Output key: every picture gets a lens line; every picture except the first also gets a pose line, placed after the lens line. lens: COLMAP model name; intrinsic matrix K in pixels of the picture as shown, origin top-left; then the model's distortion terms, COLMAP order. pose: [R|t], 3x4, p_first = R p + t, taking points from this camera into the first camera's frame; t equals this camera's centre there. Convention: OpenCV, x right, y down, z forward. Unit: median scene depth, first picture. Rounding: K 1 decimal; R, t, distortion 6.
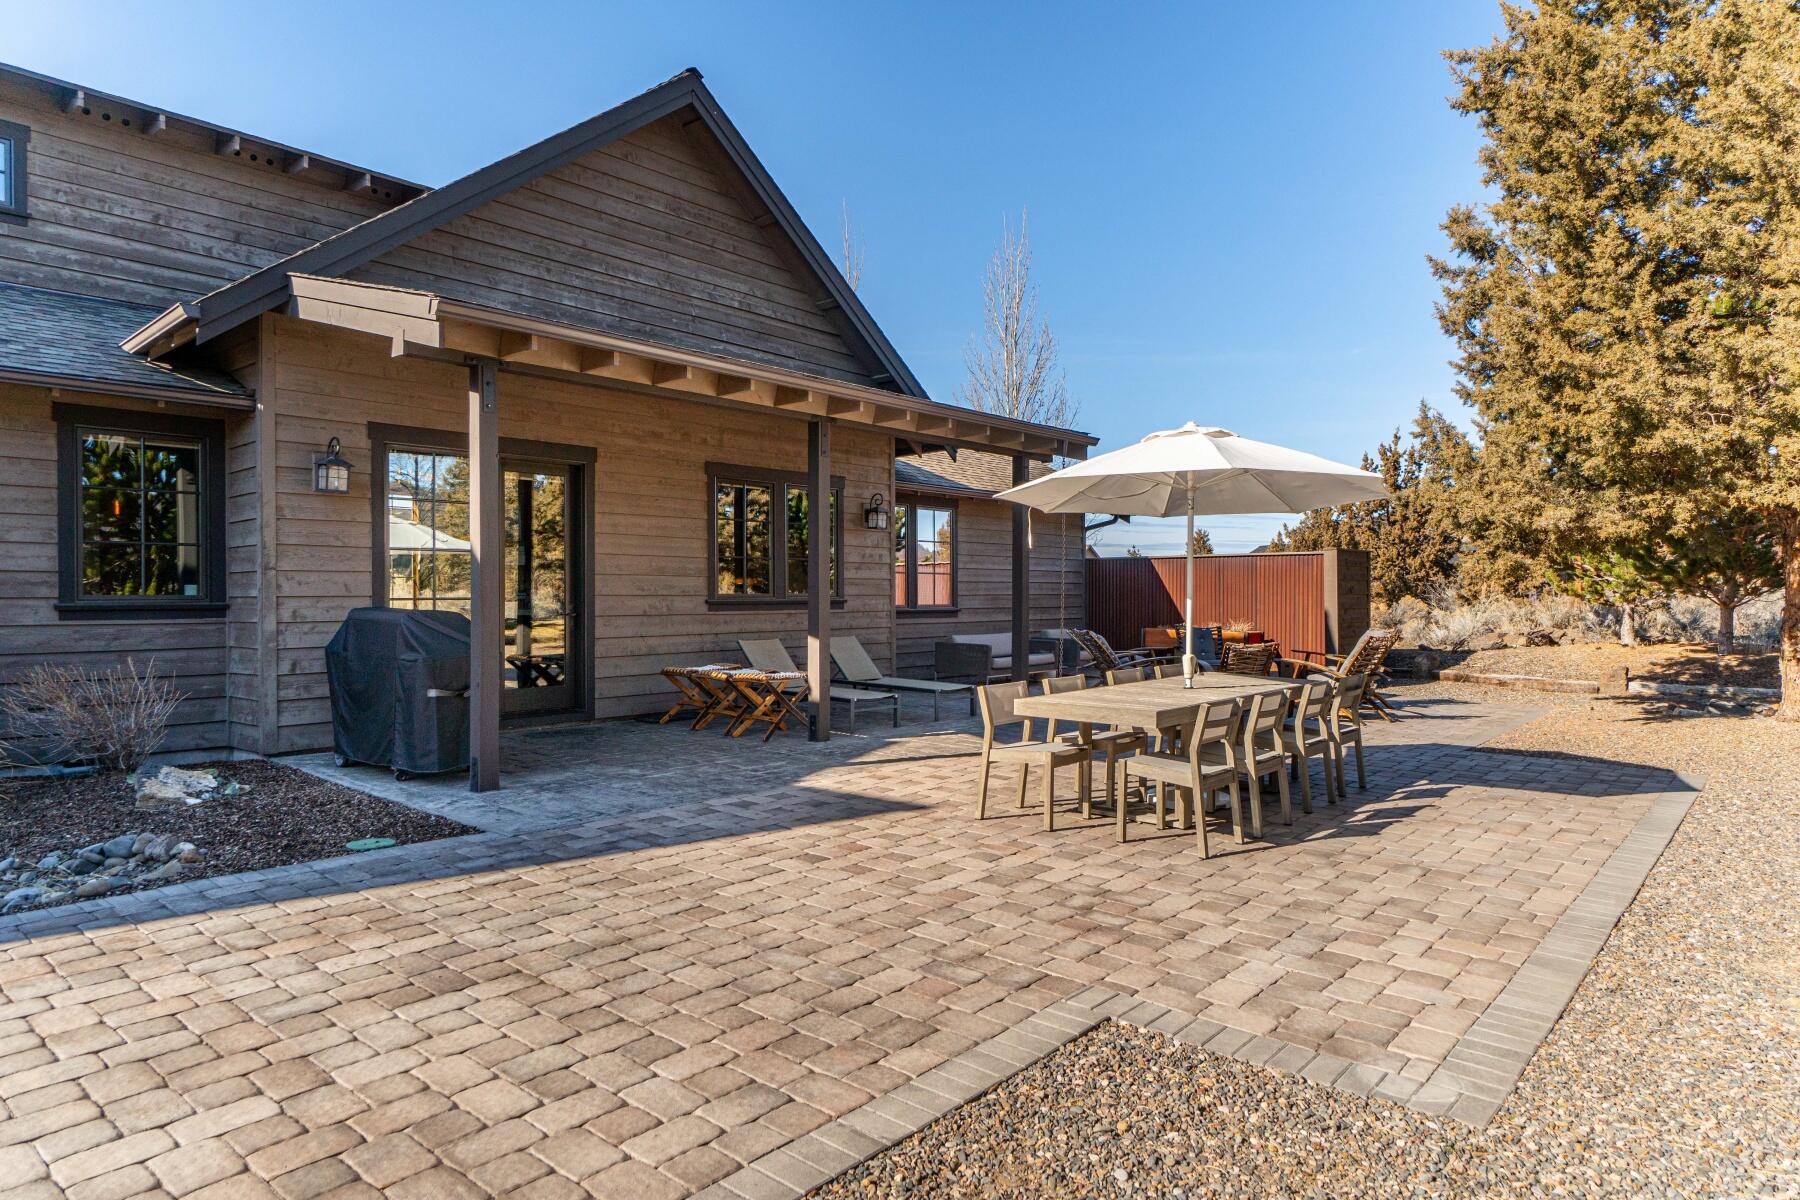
lens RADIAL K [[1076.2, 0, 897.3], [0, 1076.2, 596.7], [0, 0, 1]] dist [-0.020108, -0.000745]
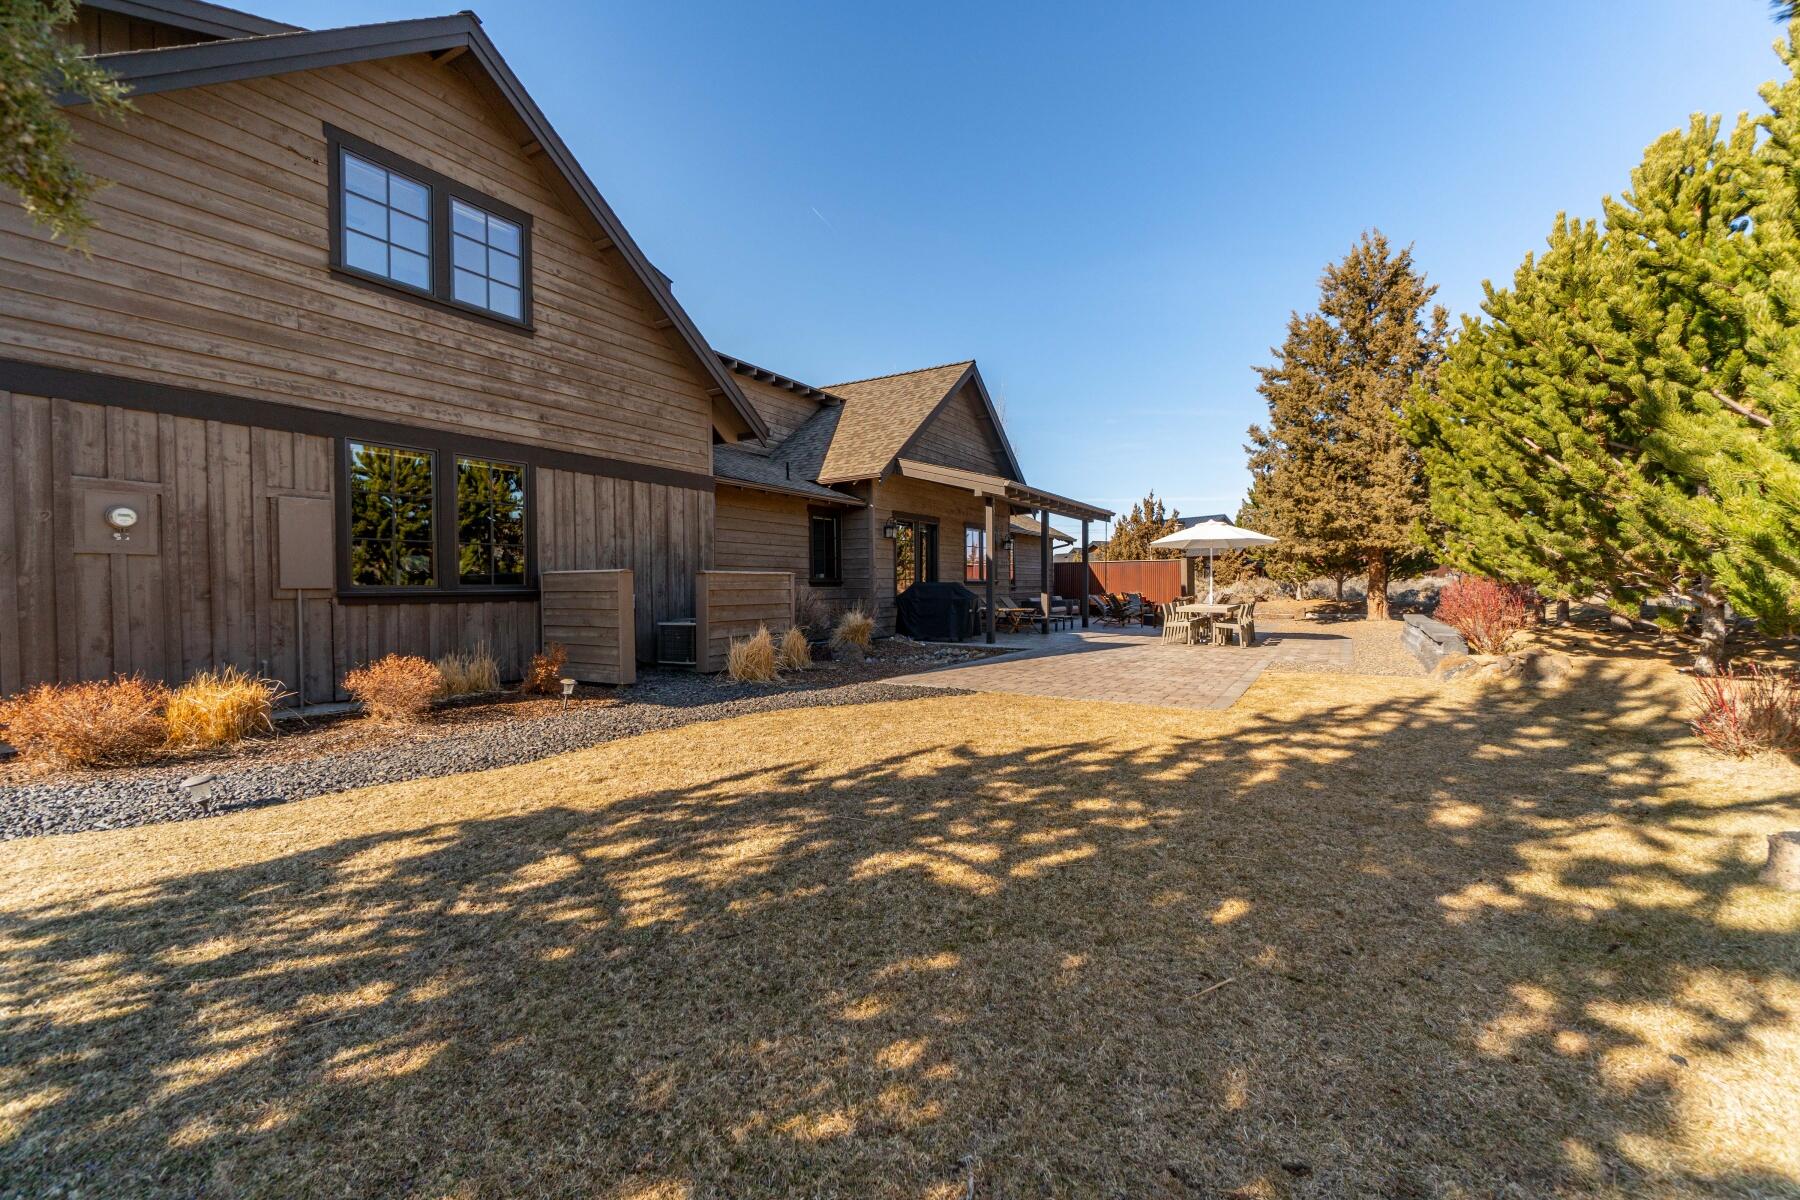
lens RADIAL K [[776.0, 0, 904.6], [0, 776.0, 601.8], [0, 0, 1]] dist [-0.002288, -0.000353]
pose [[0.980312, -0.009492, 0.197226, -0.823075], [0.005858, 0.999802, 0.019001, 0.020340], [-0.197368, -0.017472, 0.980174, -0.817231]]
